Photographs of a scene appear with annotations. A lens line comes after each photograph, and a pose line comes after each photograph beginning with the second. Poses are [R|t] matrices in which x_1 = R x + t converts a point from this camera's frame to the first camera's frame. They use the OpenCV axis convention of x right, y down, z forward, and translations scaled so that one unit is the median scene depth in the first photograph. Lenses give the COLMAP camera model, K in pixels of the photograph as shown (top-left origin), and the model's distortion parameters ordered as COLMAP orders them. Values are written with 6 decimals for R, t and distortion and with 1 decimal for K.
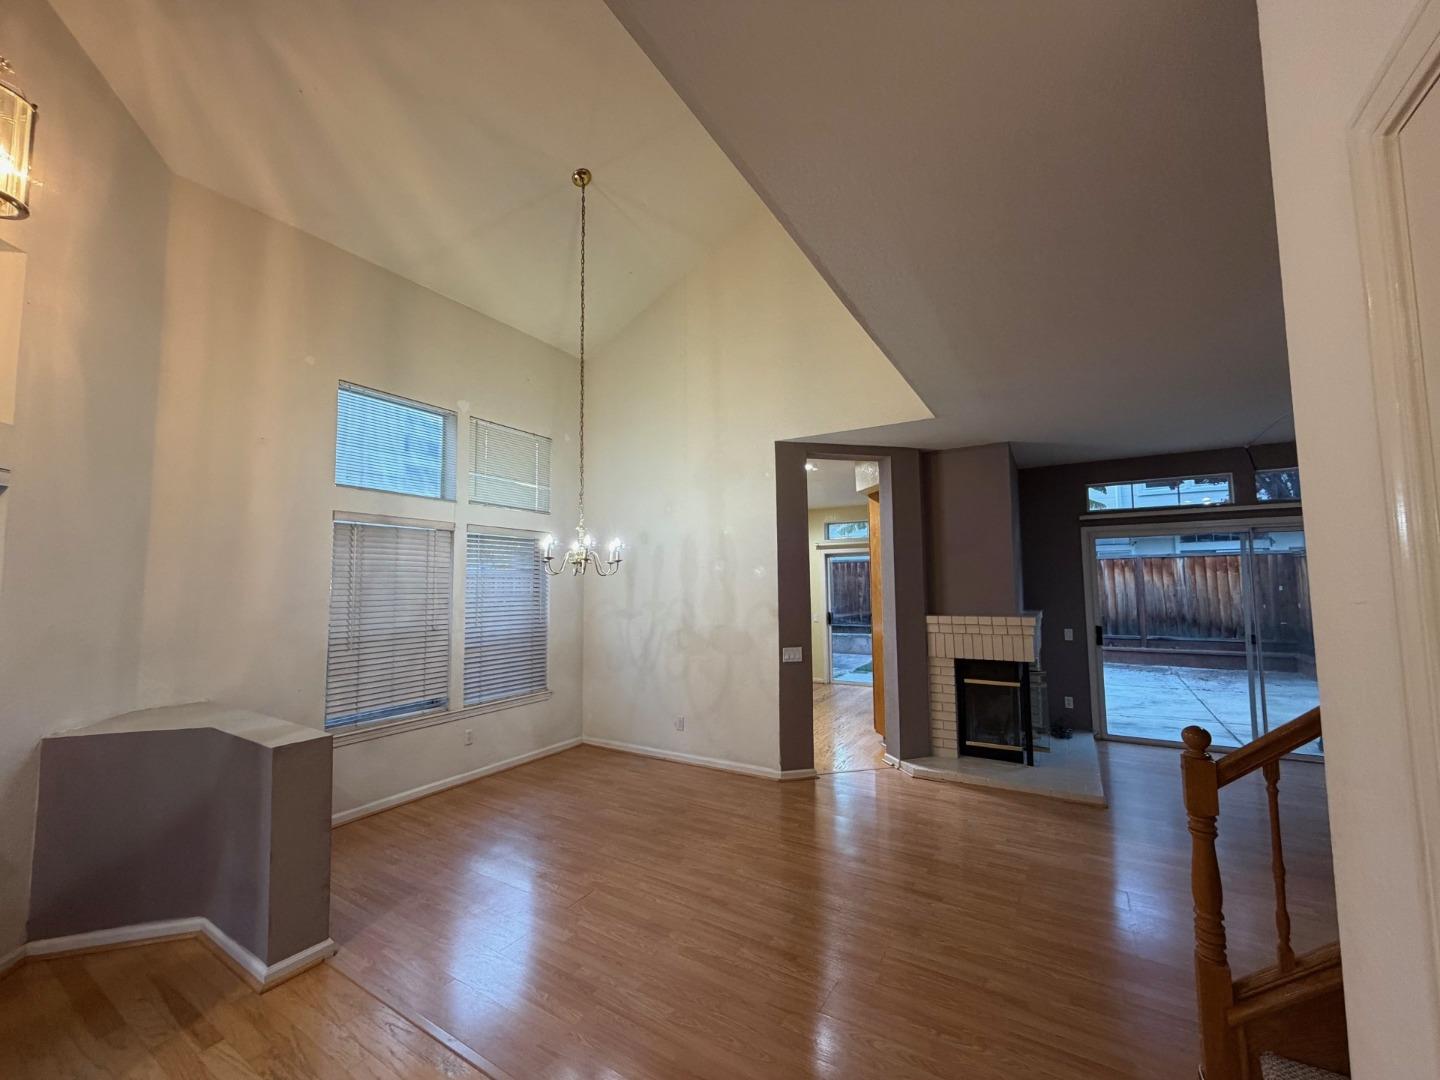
lens RADIAL K [[572.2, 0, 717.3], [0, 572.2, 541.8], [0, 0, 1]] dist [-0.000212, -0.000141]
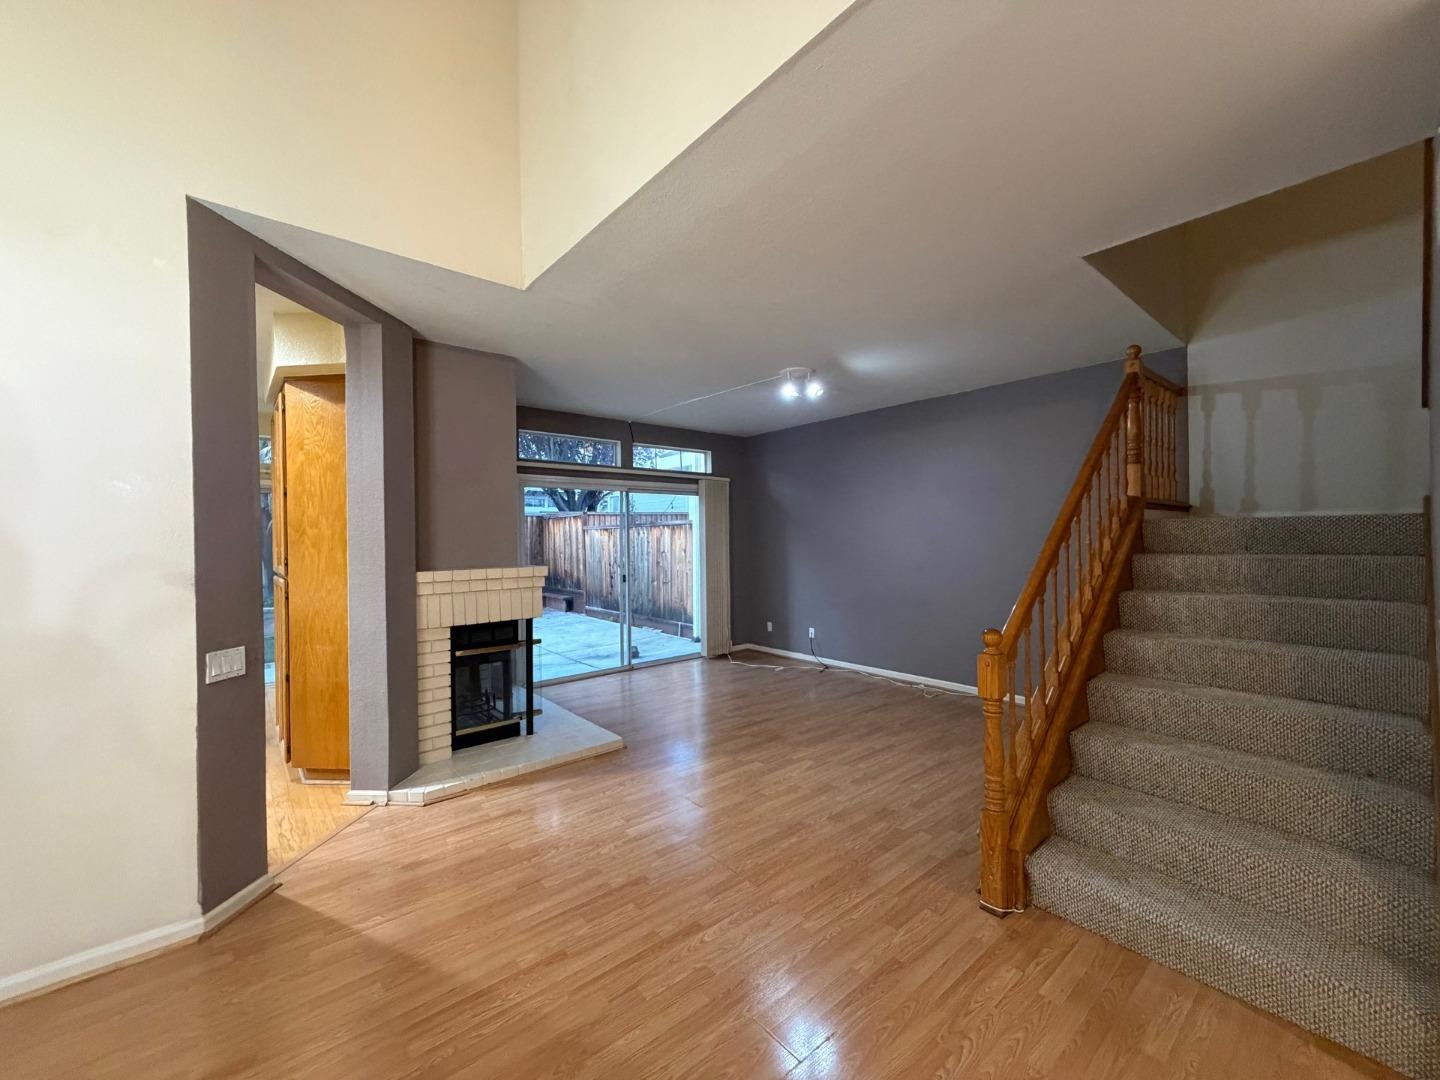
lens RADIAL K [[572.2, 0, 717.3], [0, 572.2, 541.8], [0, 0, 1]] dist [-0.000212, -0.000141]
pose [[0.316941, 0.000227, 0.948445, -0.187890], [-0.062062, 0.997862, 0.020501, 0.056812], [-0.946412, -0.065360, 0.316278, 0.447942]]
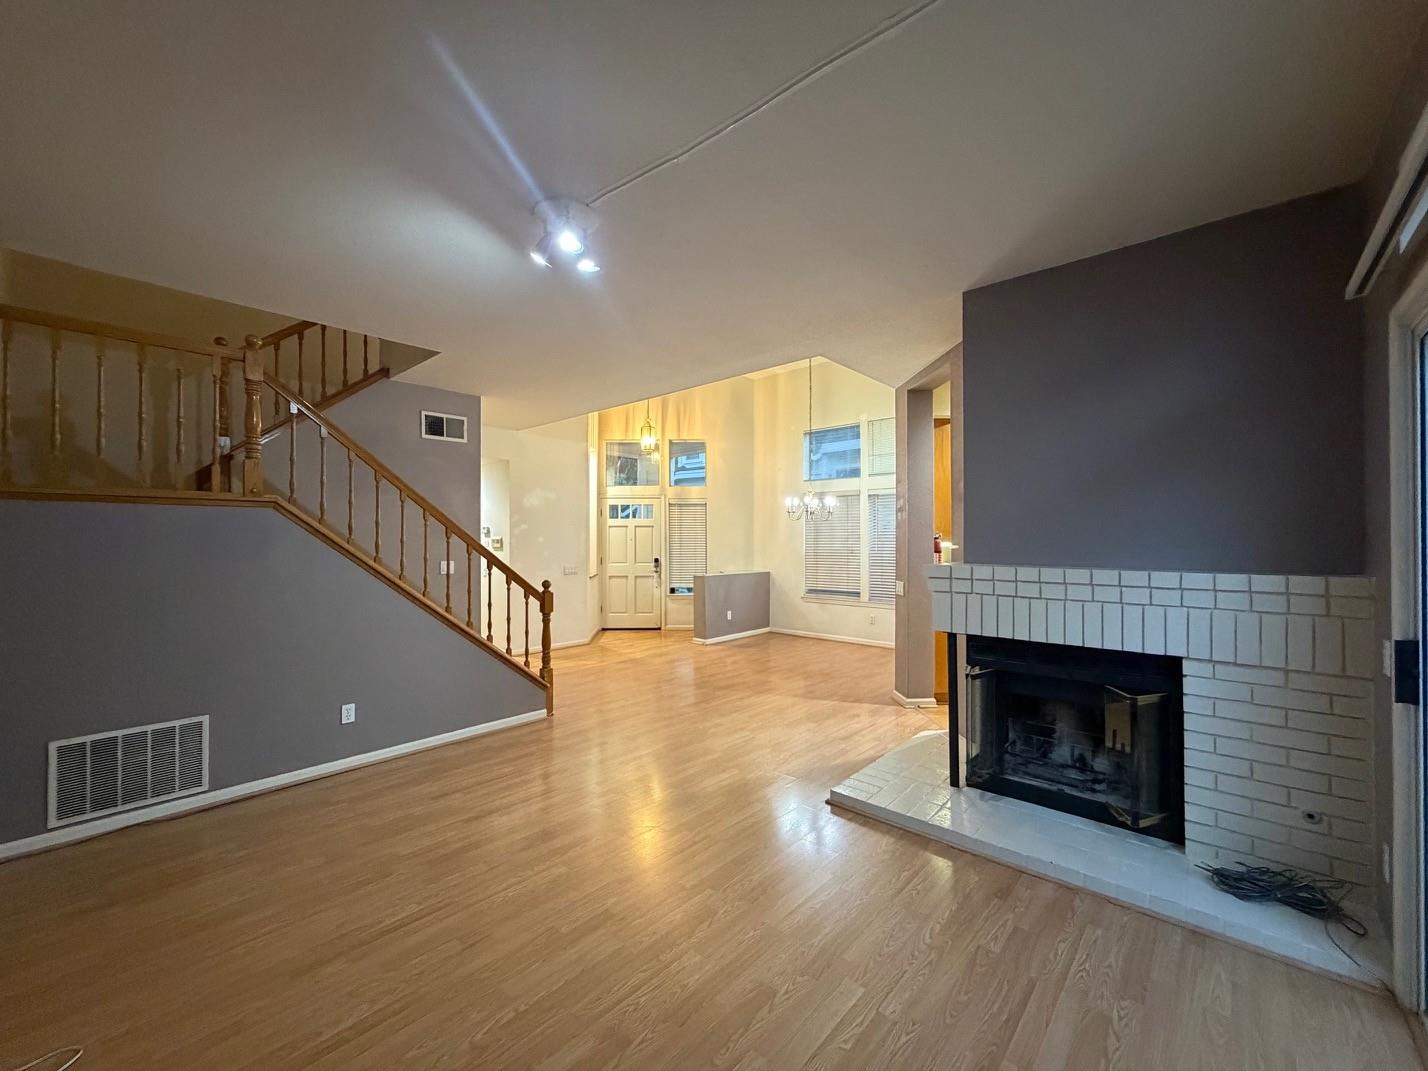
lens RADIAL K [[567.5, 0, 711.3], [0, 567.5, 537.3], [0, 0, 1]] dist [-0.000212, -0.000141]
pose [[-0.181408, 0.003863, -0.983400, 1.197528], [0.083376, 0.996452, -0.011466, 0.084062], [0.979867, -0.084072, -0.181086, 0.828144]]
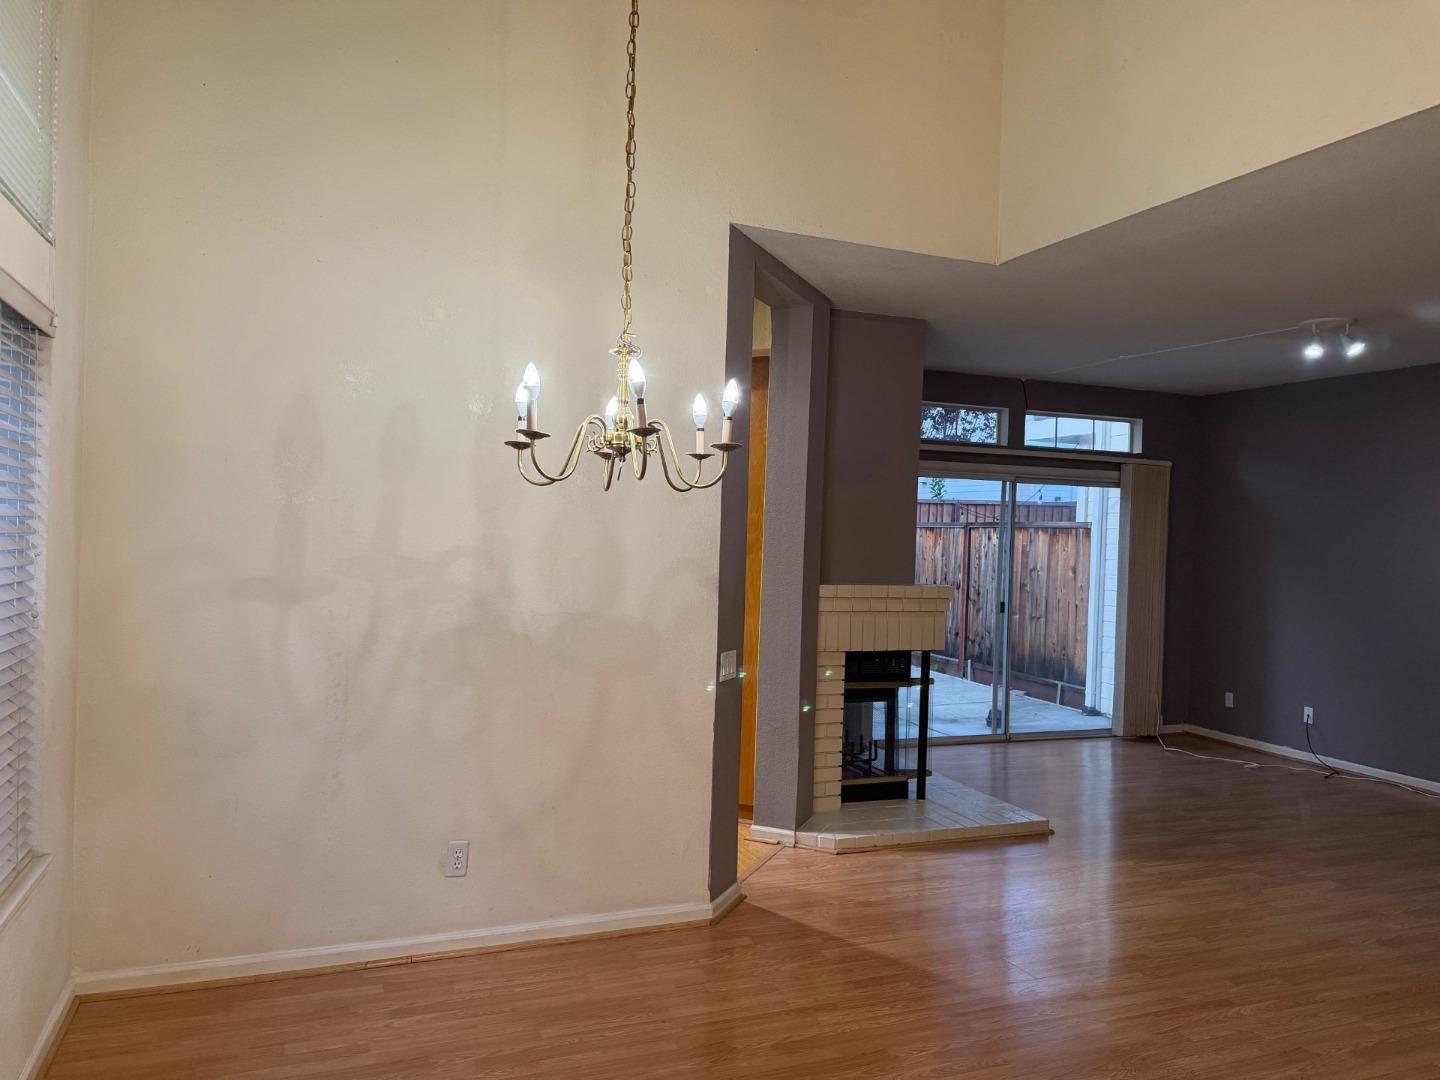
lens RADIAL K [[1011.5, 0, 721.8], [0, 1011.5, 533.7], [0, 0, 1]] dist [0.039513, -0.045958]
pose [[0.593352, 0.027793, 0.804463, -0.561109], [-0.099572, 0.994262, 0.039092, 0.047371], [-0.798761, -0.103297, 0.592715, 0.478204]]
